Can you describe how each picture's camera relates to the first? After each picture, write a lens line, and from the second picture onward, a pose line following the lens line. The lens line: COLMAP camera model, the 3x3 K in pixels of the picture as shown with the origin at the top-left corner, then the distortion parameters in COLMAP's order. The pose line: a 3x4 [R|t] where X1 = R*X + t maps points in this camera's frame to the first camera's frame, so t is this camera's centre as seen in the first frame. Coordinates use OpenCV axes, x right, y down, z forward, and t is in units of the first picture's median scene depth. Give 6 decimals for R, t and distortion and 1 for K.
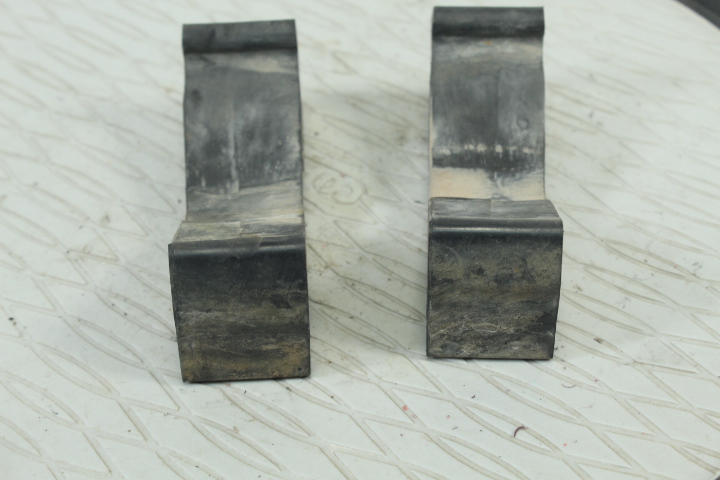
lens RADIAL K [[1310.7, 0, 359.3], [0, 1310.7, 240.5], [0, 0, 1]] dist [-0.002586, 0.000000]
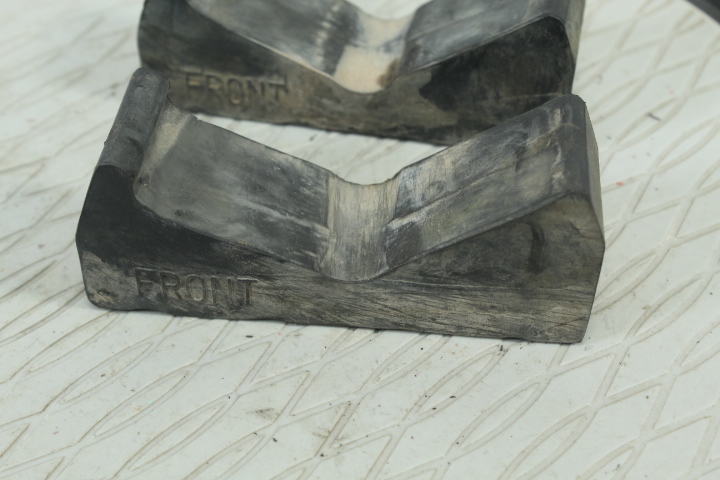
lens RADIAL K [[1332.3, 0, 349.5], [0, 1332.3, 244.8], [0, 0, 1]] dist [0.010687, 0.000000]
pose [[0.160997, -0.667128, 0.727337, -0.671817], [0.674856, 0.612159, 0.412105, -0.349716], [-0.720173, 0.424500, 0.548771, 0.547788]]
